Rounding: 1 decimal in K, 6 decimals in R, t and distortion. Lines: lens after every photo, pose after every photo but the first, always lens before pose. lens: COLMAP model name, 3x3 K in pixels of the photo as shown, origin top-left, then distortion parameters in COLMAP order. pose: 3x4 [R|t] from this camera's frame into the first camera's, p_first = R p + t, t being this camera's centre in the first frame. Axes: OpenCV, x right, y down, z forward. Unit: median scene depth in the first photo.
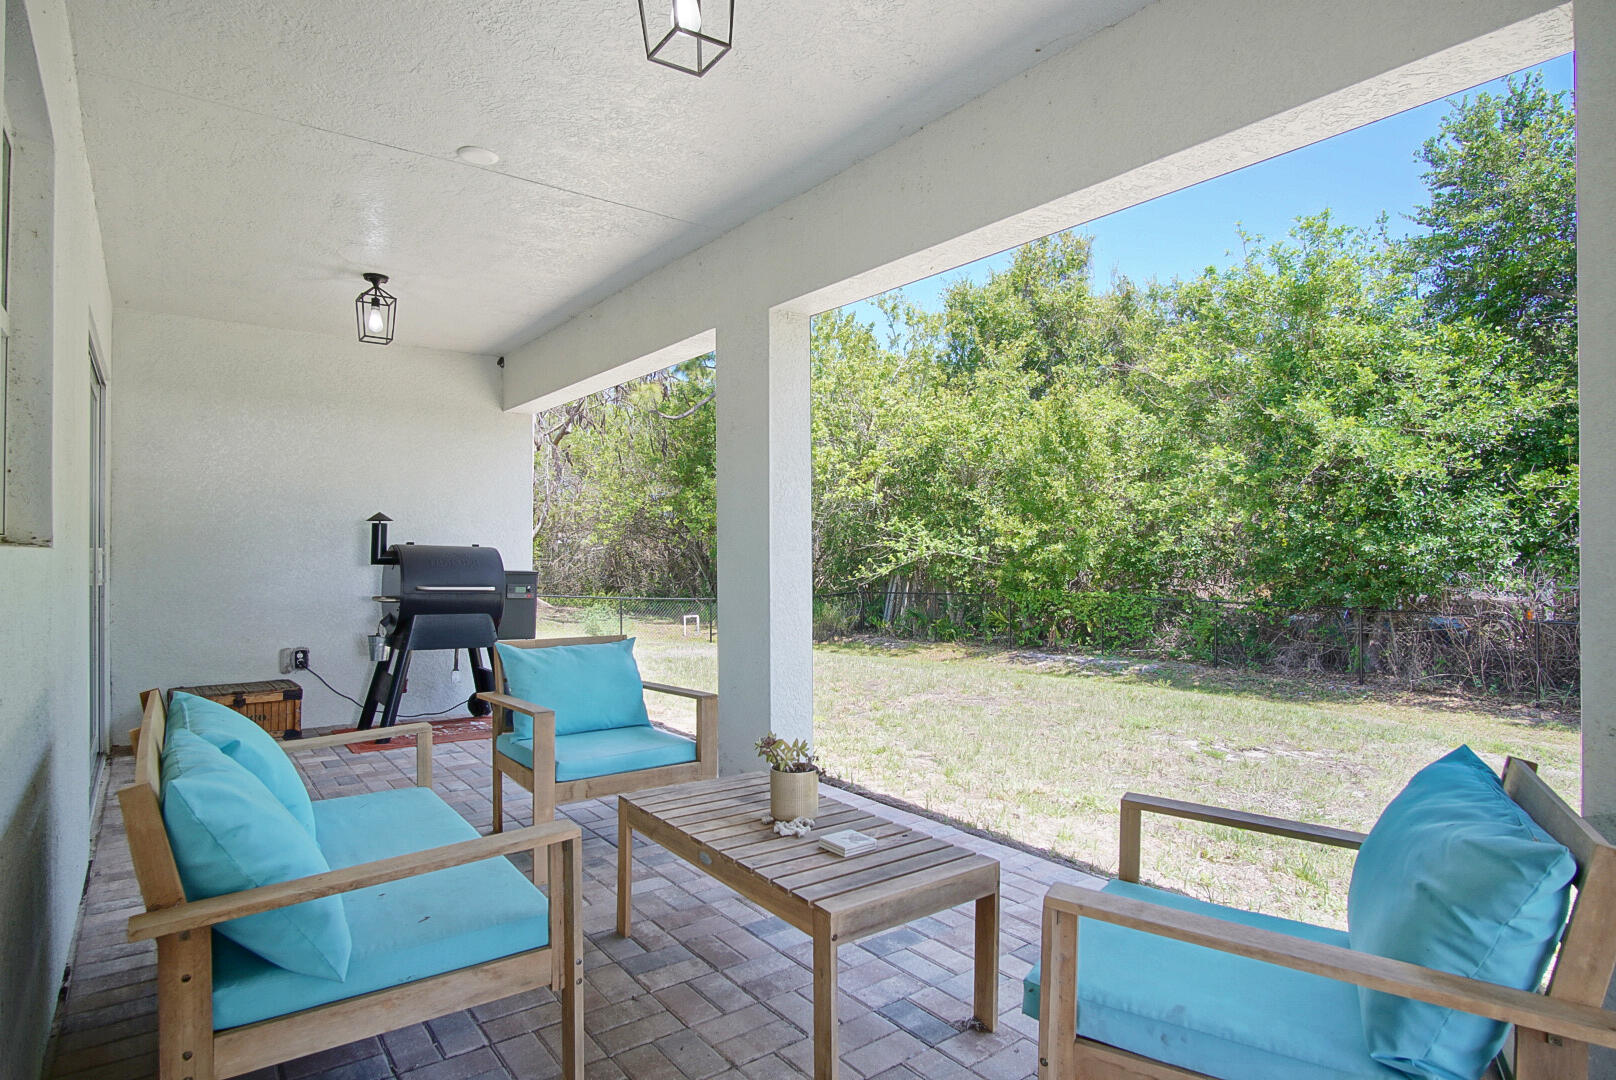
lens RADIAL K [[862.2, 0, 799.9], [0, 862.2, 529.9], [0, 0, 1]] dist [-0.018861, 0.001379]
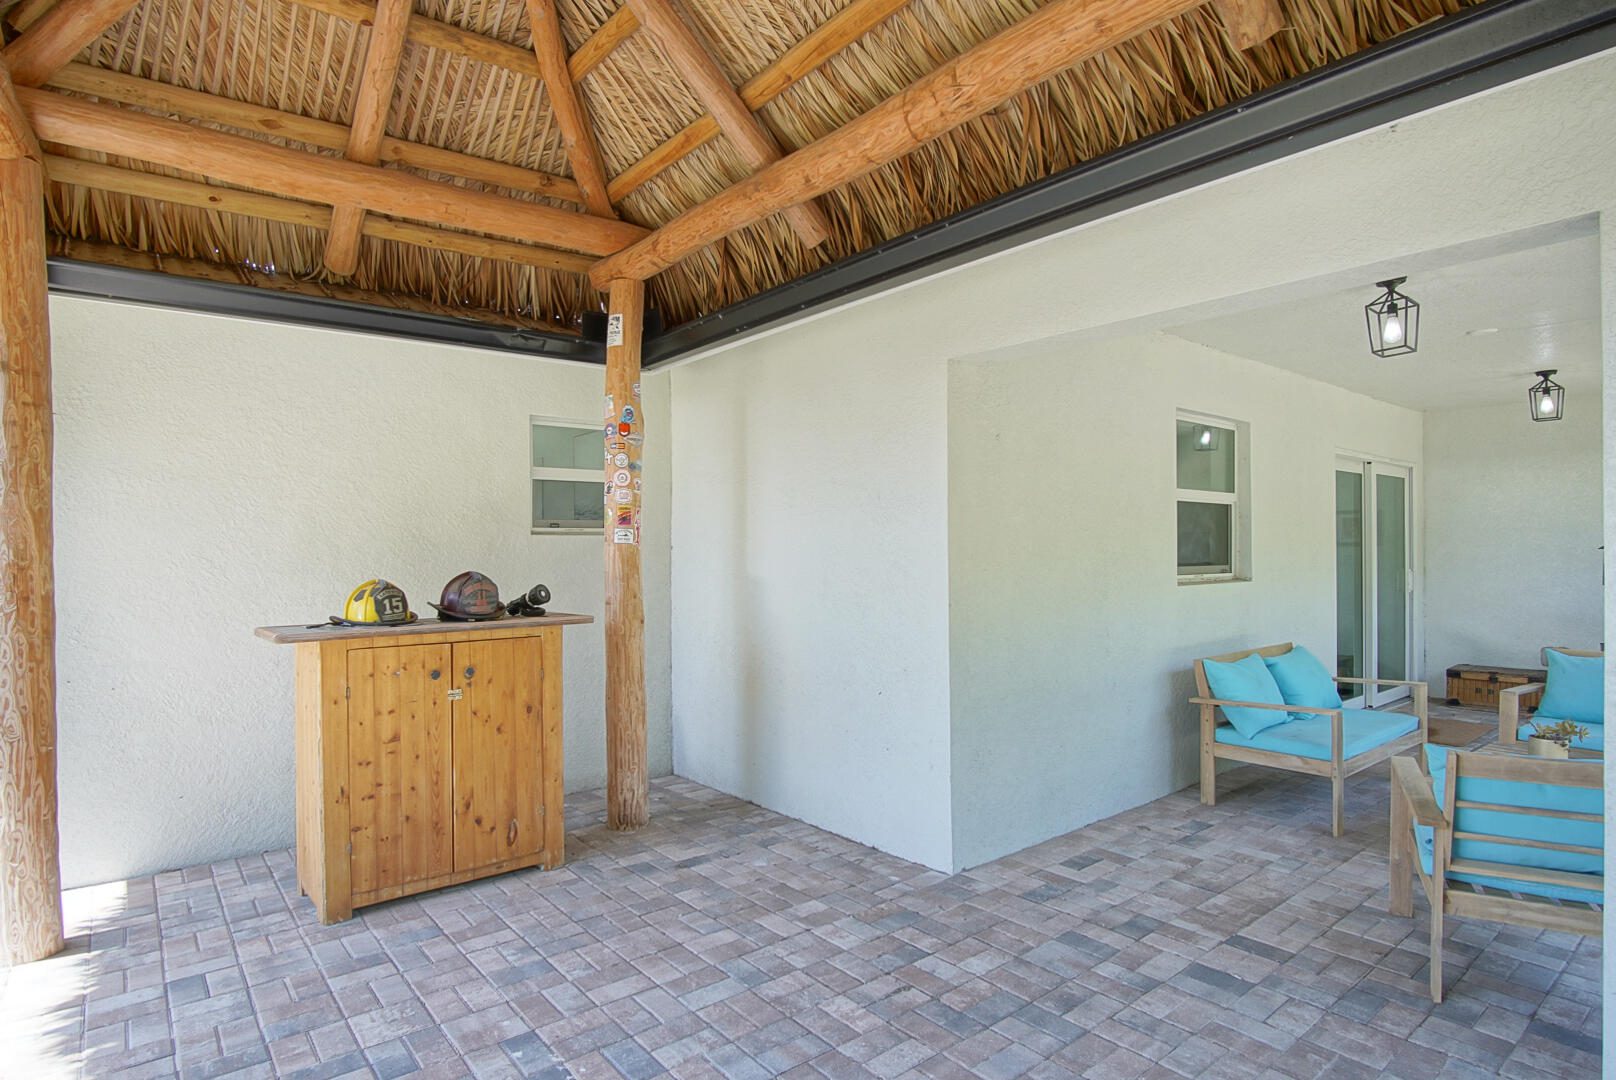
lens RADIAL K [[864.4, 0, 807.3], [0, 864.4, 544.2], [0, 0, 1]] dist [-0.027460, 0.001660]
pose [[0.034658, 0.002347, -0.999396, 0.779415], [0.028492, 0.999588, 0.003335, -0.065195], [0.998993, -0.028591, 0.034577, -0.198612]]
